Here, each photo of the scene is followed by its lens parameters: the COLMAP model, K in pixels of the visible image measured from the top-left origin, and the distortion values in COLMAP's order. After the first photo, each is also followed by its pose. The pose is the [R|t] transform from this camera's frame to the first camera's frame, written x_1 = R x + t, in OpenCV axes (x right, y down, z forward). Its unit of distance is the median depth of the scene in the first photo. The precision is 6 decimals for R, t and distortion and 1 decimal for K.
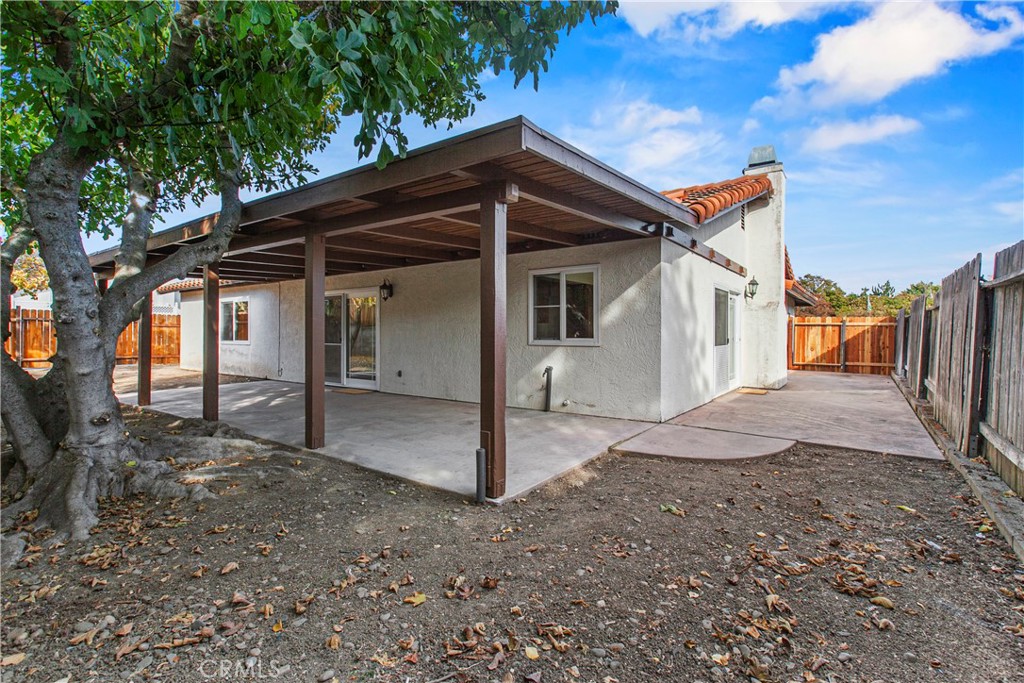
lens RADIAL K [[472.7, 0, 514.8], [0, 472.7, 341.2], [0, 0, 1]] dist [0.003309, 0.000319]
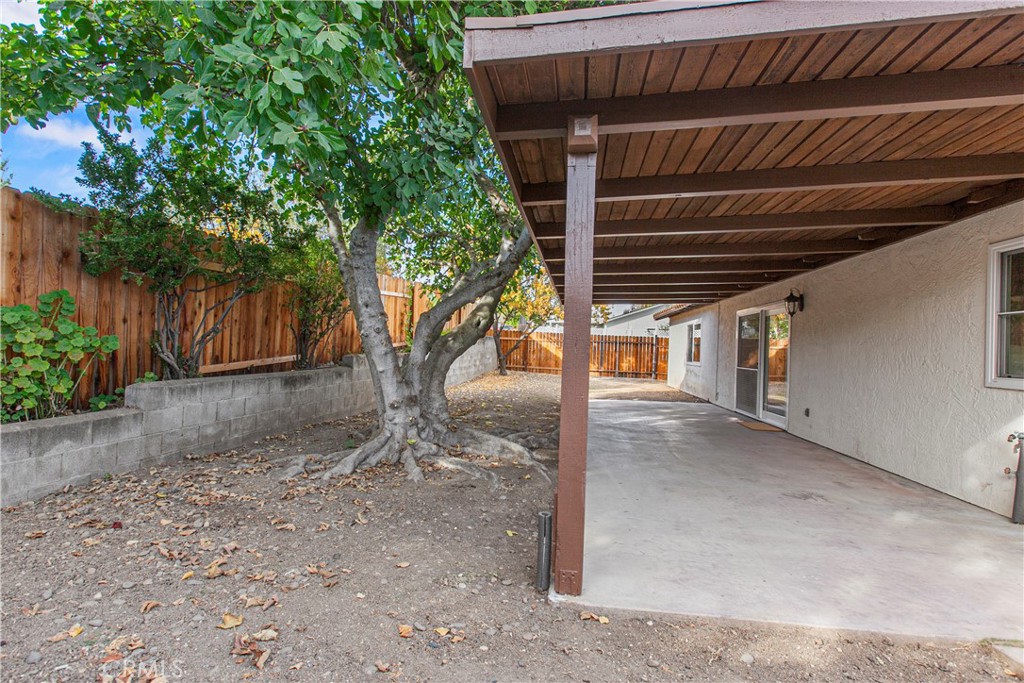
lens RADIAL K [[472.7, 0, 513.0], [0, 472.7, 345.1], [0, 0, 1]] dist [0.003309, 0.000319]
pose [[0.477243, 0.009448, -0.878720, 0.416296], [-0.048908, 0.998678, -0.015825, -0.006500], [0.877409, 0.050529, 0.477075, 0.484147]]
